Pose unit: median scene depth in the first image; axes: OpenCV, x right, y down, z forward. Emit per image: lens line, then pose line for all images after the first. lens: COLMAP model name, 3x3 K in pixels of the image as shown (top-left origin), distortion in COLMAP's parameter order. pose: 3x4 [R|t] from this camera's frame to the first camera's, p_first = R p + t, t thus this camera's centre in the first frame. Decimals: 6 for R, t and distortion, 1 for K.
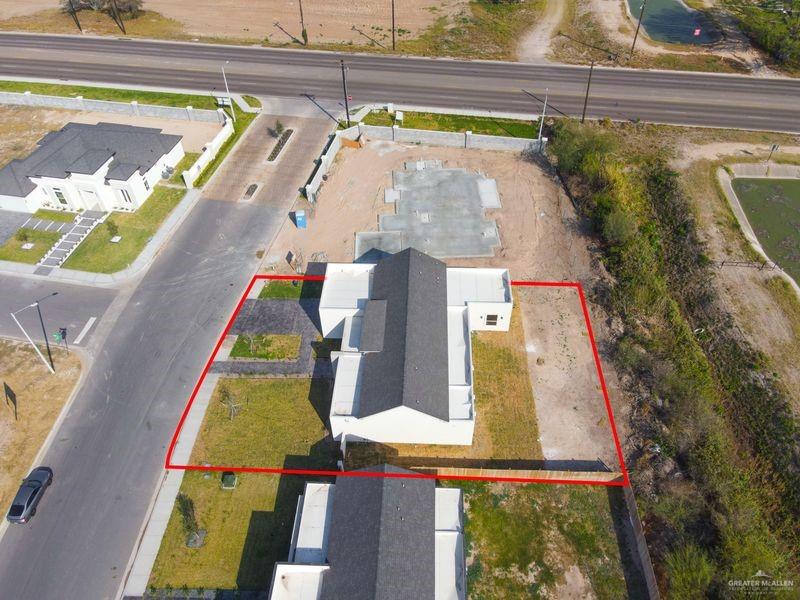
lens RADIAL K [[583.5, 0, 400.0], [0, 583.5, 300.0], [0, 0, 1]] dist [0.020415, 0.006558]
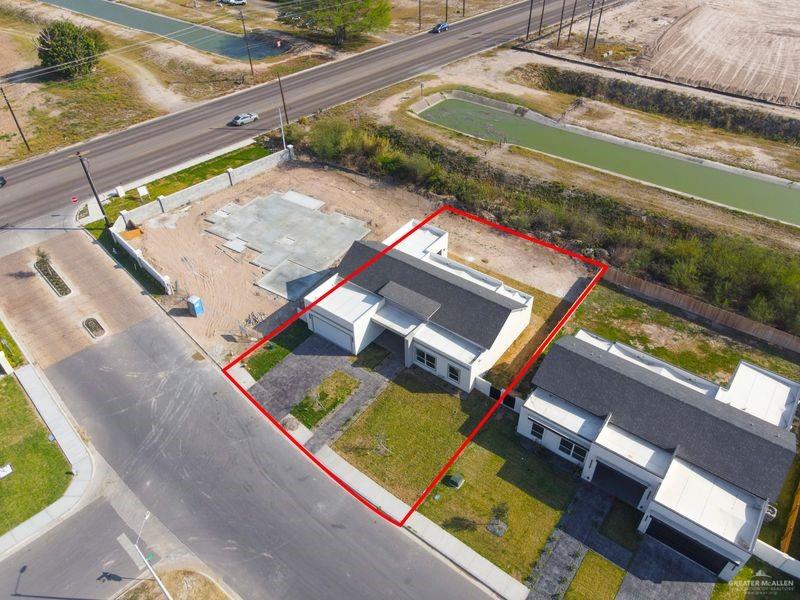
lens RADIAL K [[583.5, 0, 400.0], [0, 583.5, 300.0], [0, 0, 1]] dist [0.020415, 0.006558]
pose [[0.565946, -0.529976, 0.631530, -0.533514], [0.588729, 0.796037, 0.140440, -0.084683], [-0.577152, 0.292319, 0.762526, 0.138118]]
